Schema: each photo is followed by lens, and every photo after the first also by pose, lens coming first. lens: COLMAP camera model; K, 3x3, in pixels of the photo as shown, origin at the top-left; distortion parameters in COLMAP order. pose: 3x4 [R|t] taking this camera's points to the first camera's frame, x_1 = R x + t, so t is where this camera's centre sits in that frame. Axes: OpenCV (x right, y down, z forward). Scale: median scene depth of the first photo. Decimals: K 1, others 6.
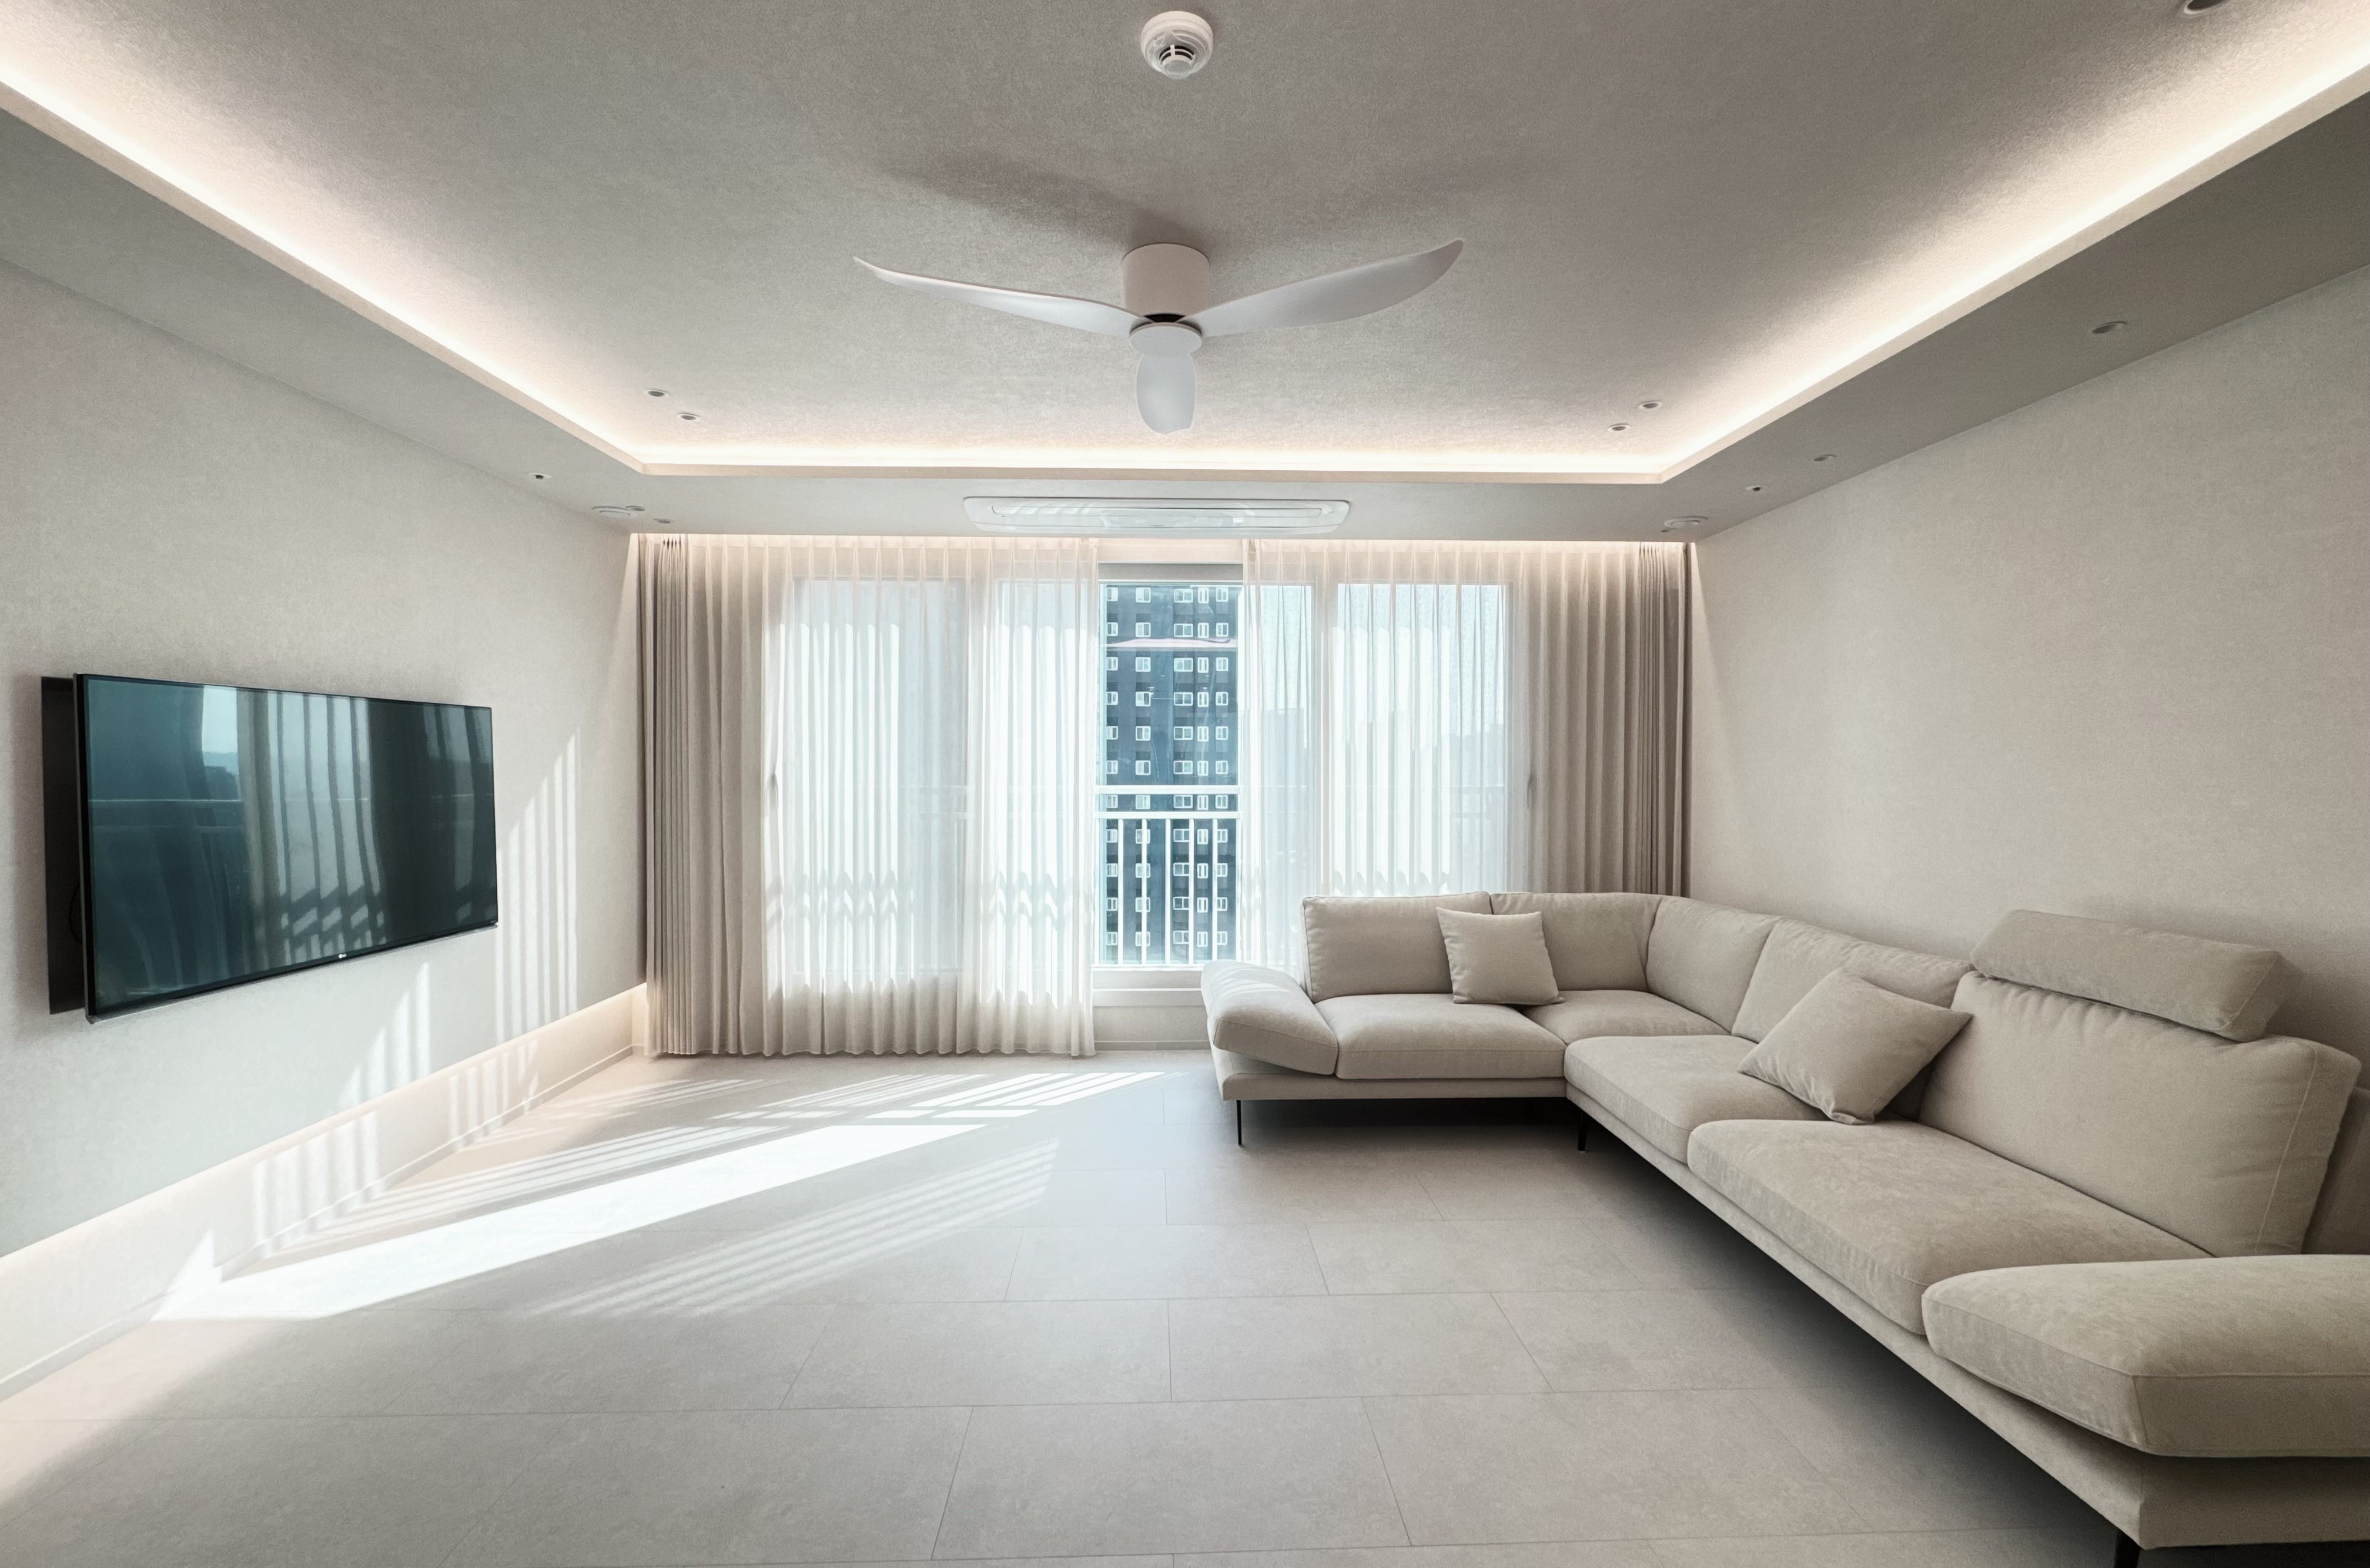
lens RADIAL K [[994.4, 0, 1184.6], [0, 994.4, 786.5], [0, 0, 1]] dist [0.000026, -0.000229]
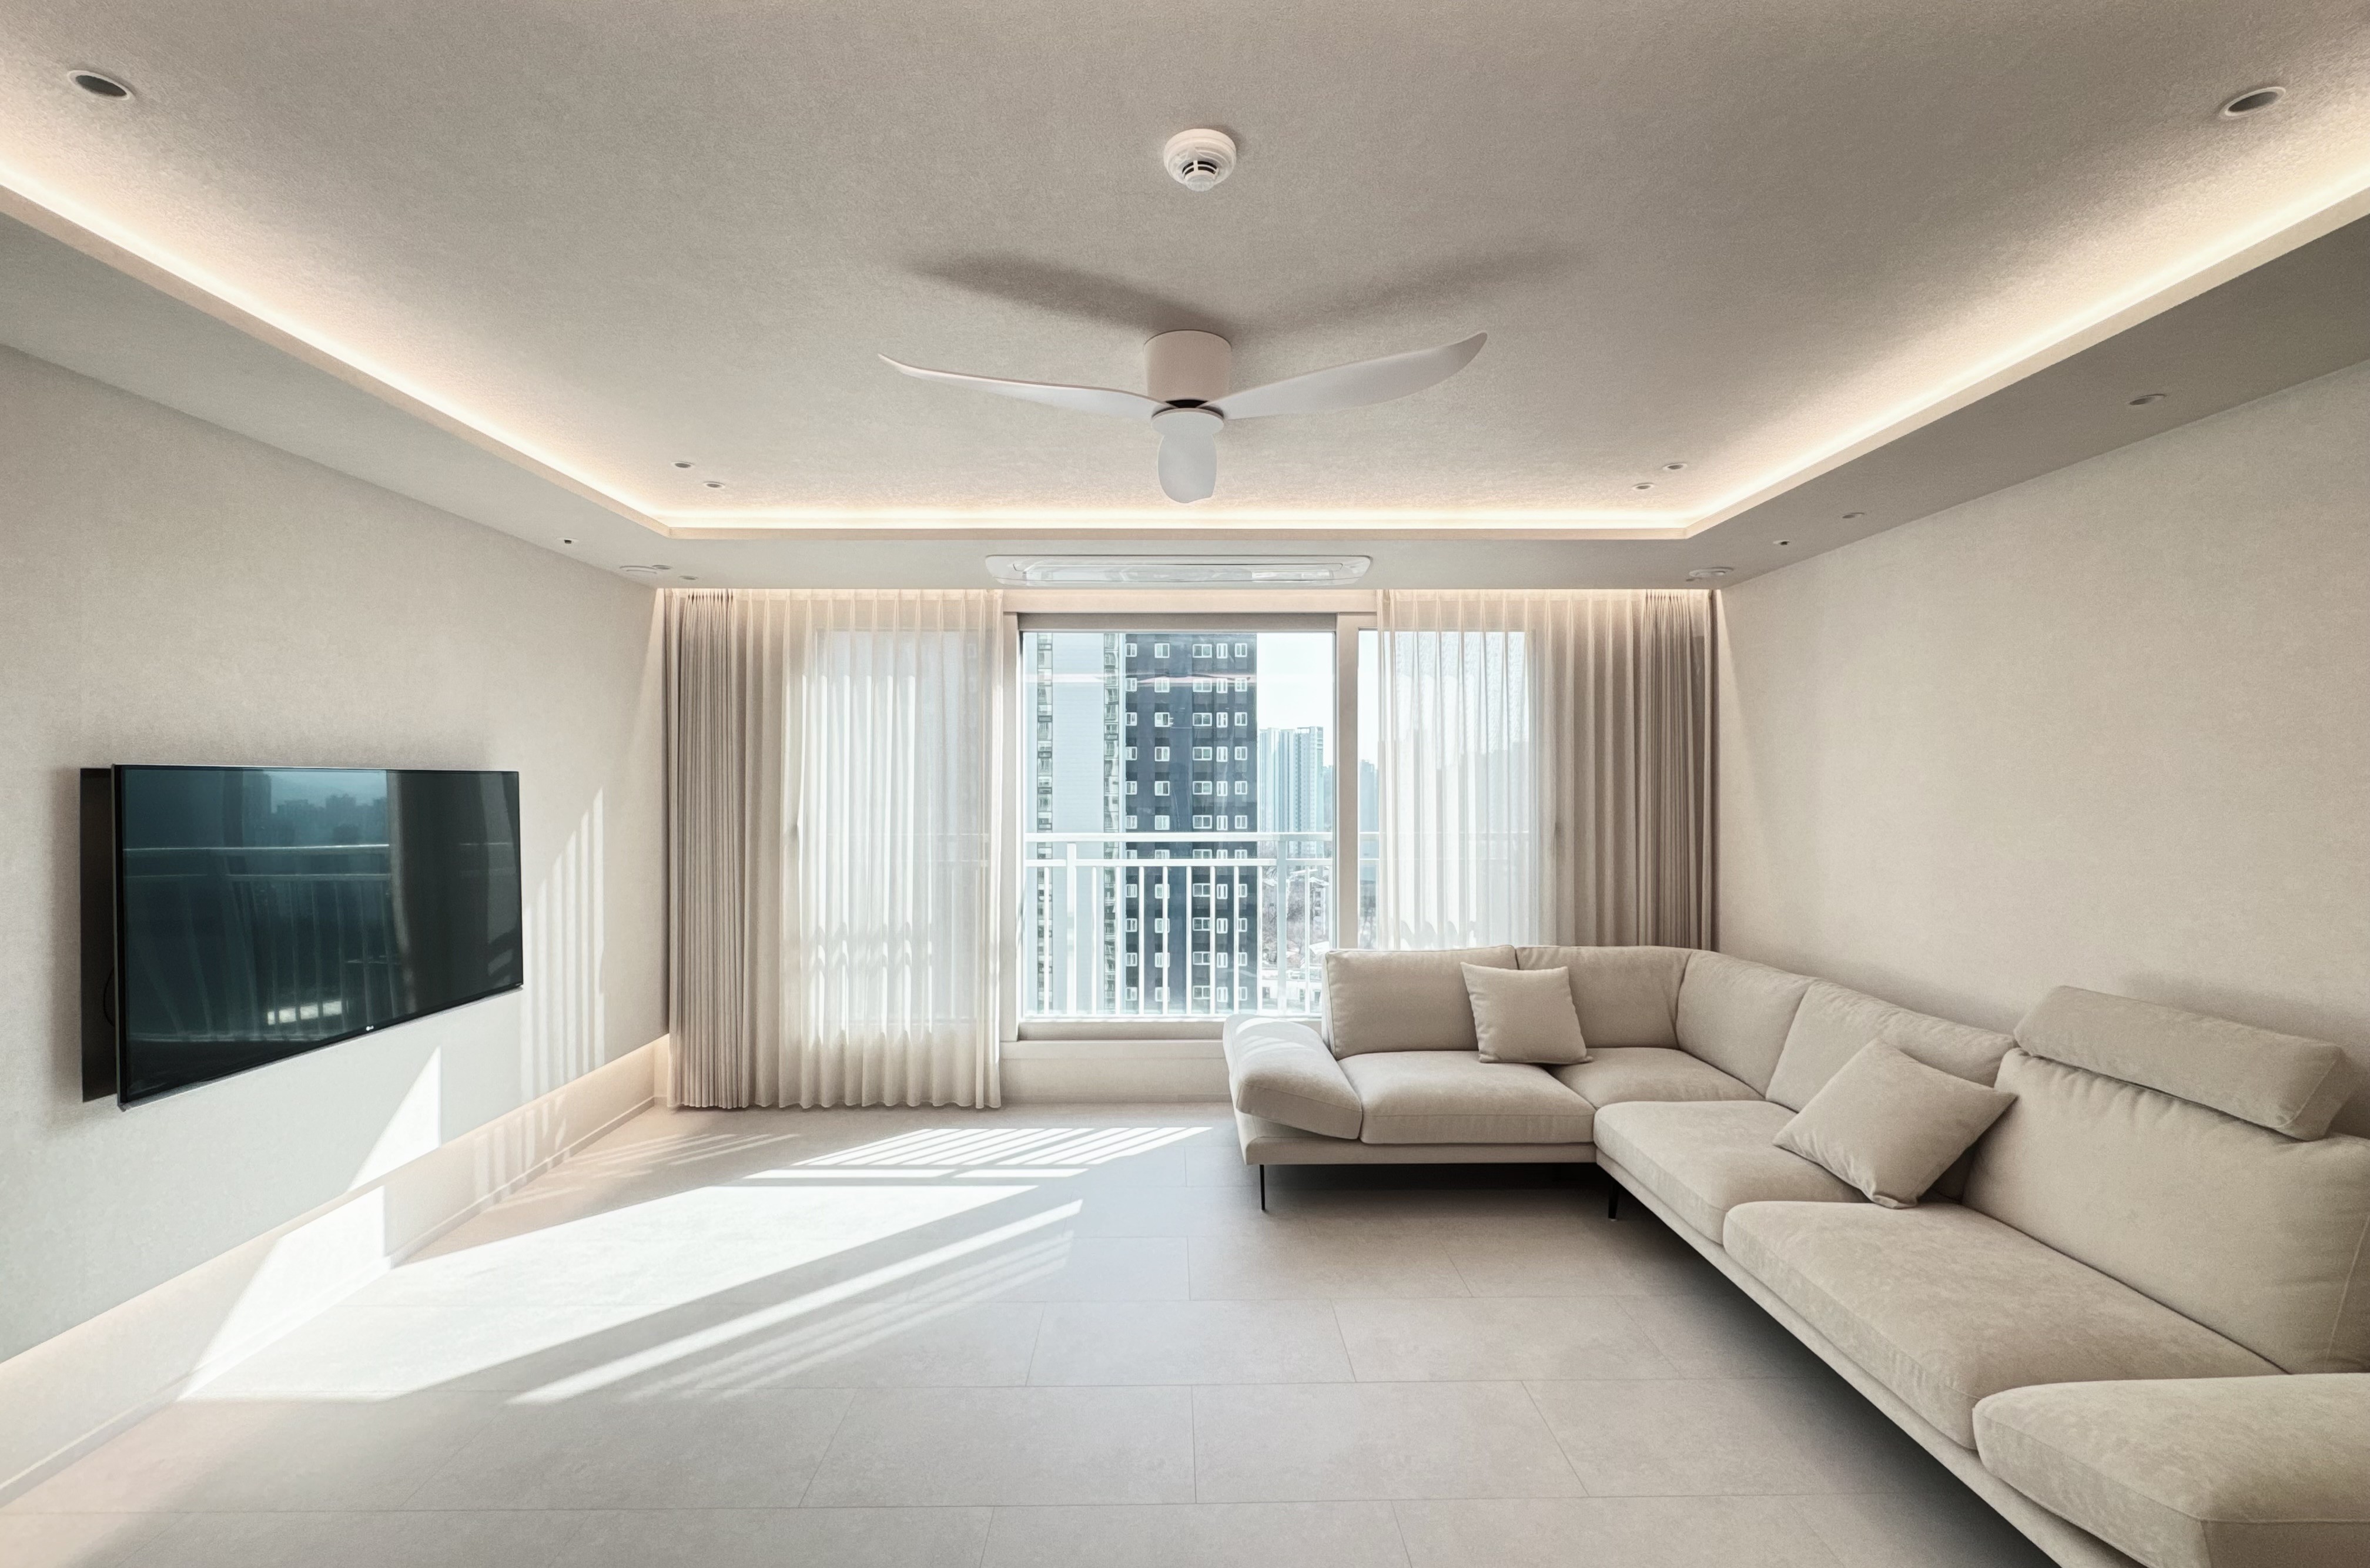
lens RADIAL K [[994.4, 0, 1184.6], [0, 994.4, 786.5], [0, 0, 1]] dist [0.000026, -0.000229]
pose [[0.999815, -0.002677, -0.019065, -0.002992], [0.002321, 0.999823, -0.018686, -0.051519], [0.019111, 0.018638, 0.999644, 0.005421]]
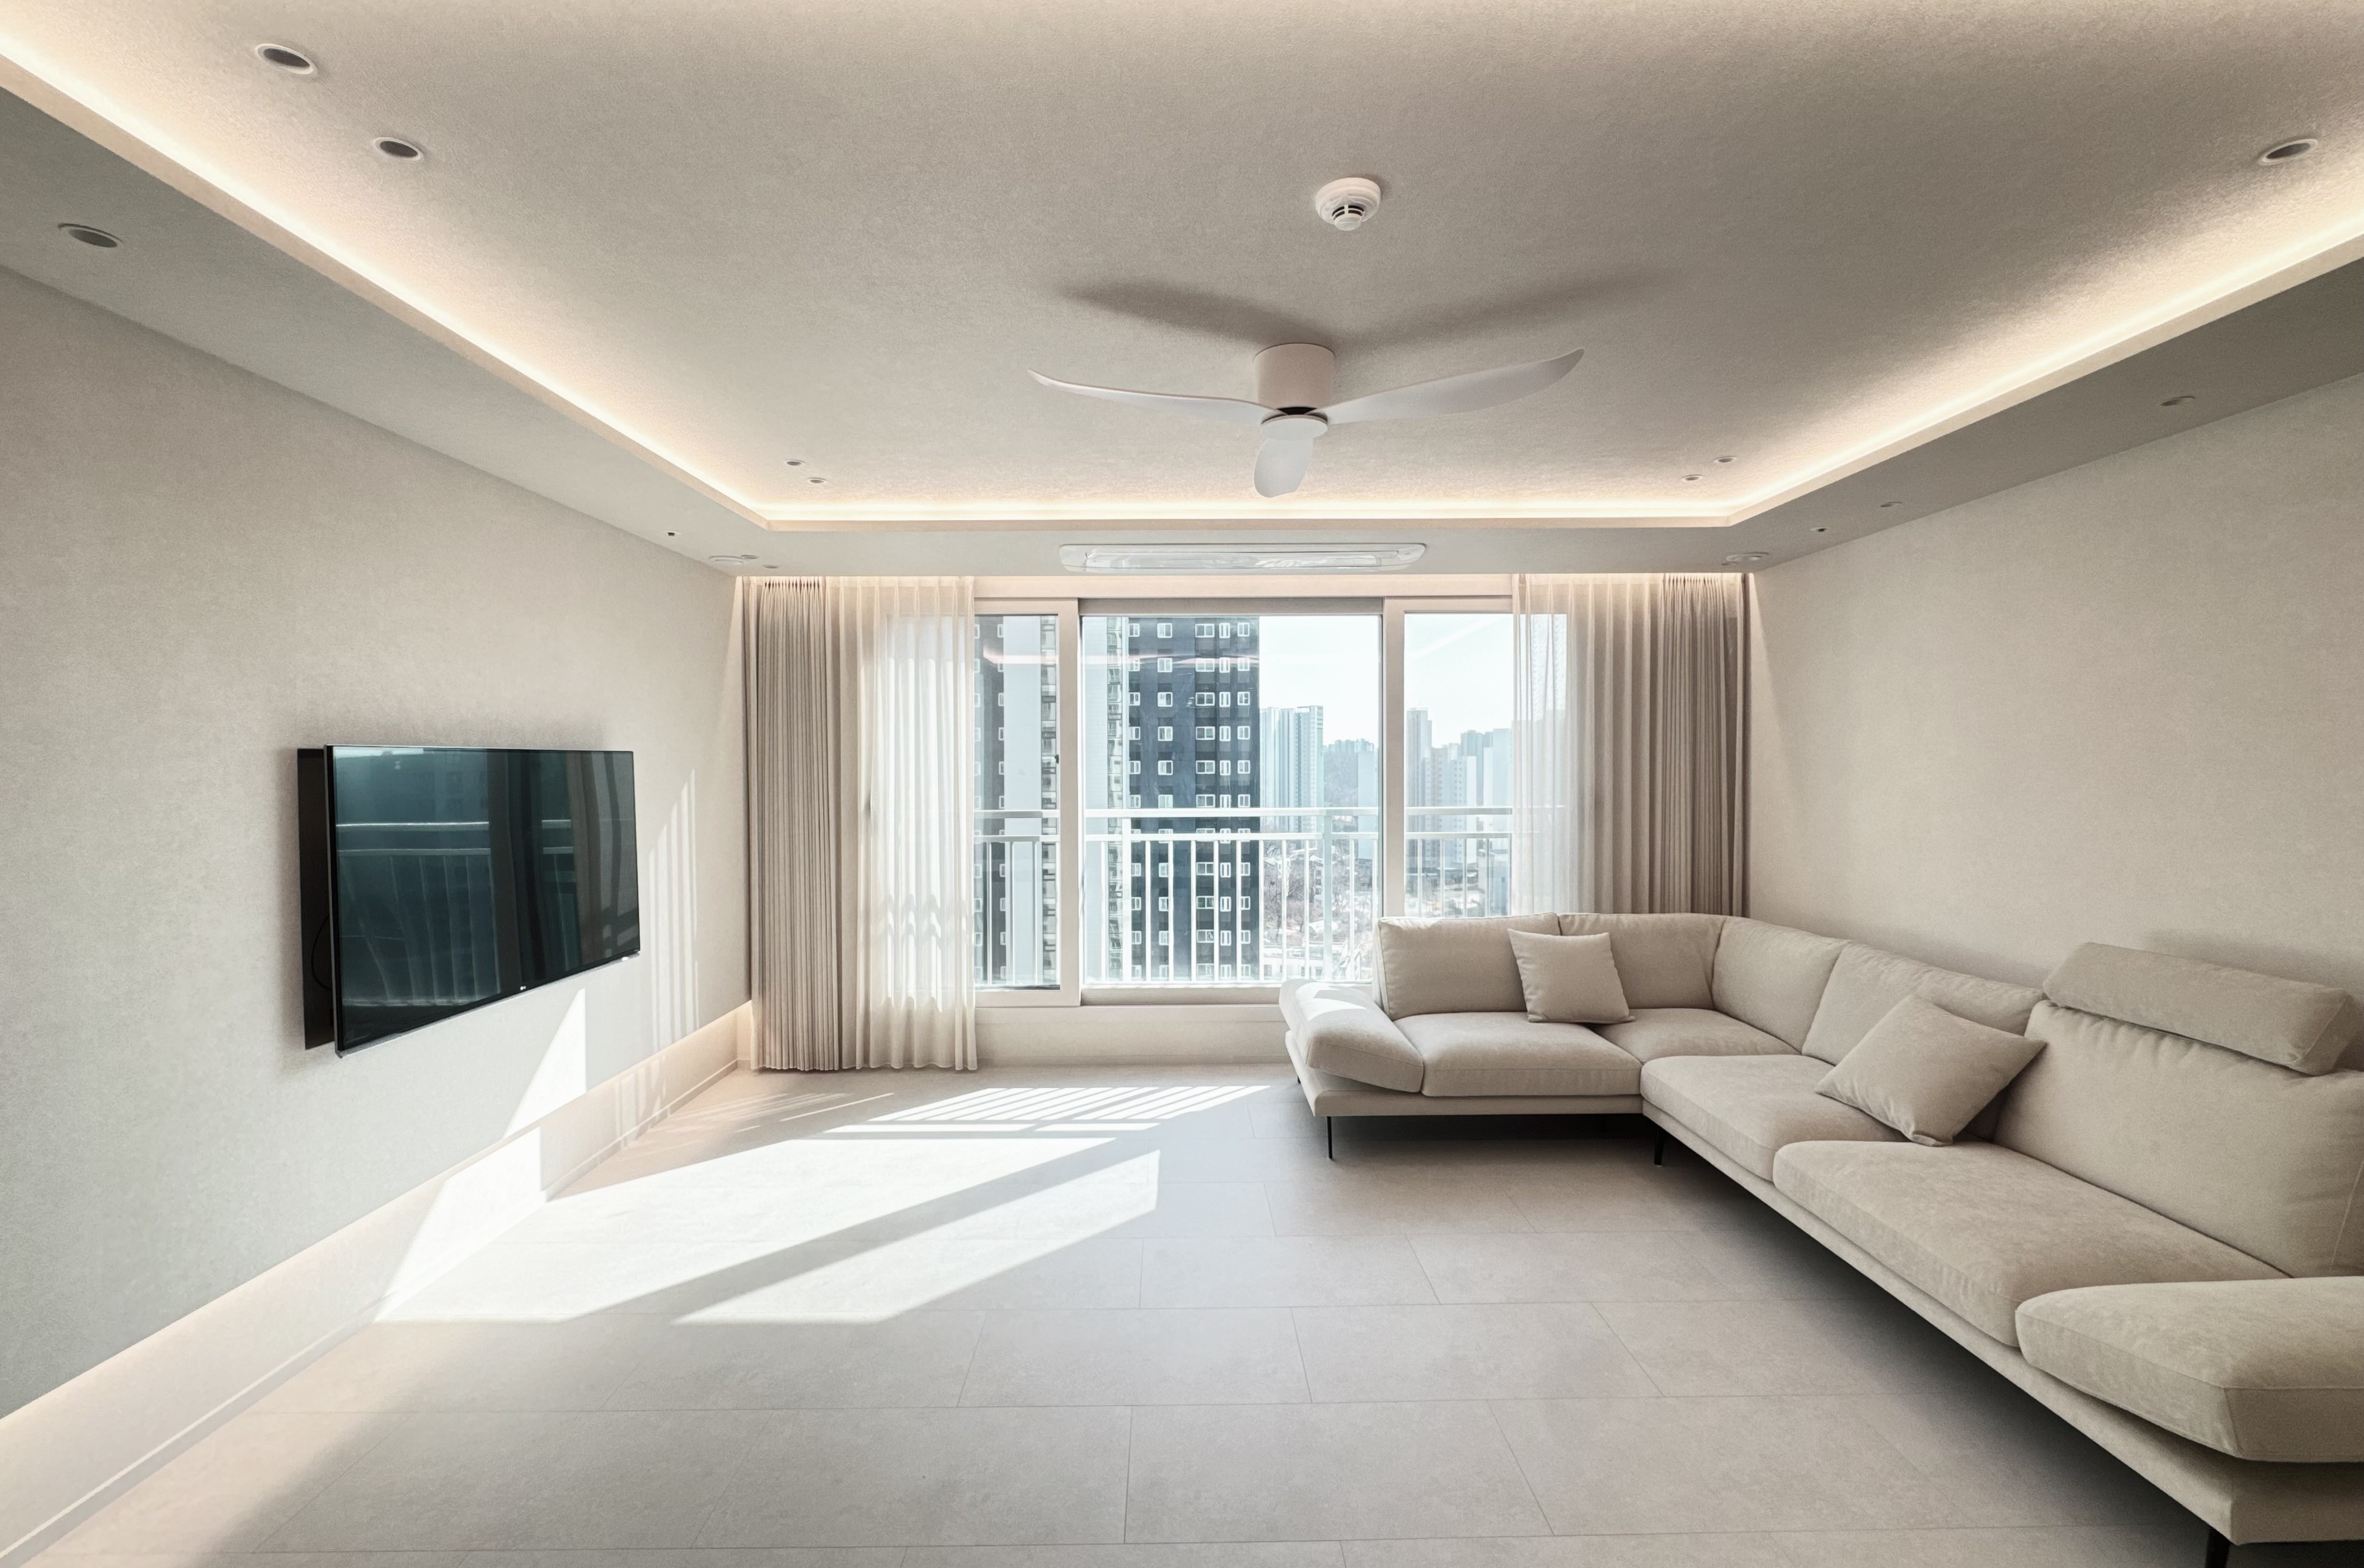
lens RADIAL K [[991.5, 0, 1182.0], [0, 991.5, 784.0], [0, 0, 1]] dist [-0.000287, 0.000164]
pose [[0.999745, -0.006185, -0.021729, -0.095392], [0.006171, 0.999981, -0.000733, -0.046612], [0.021733, 0.000599, 0.999764, -0.070018]]
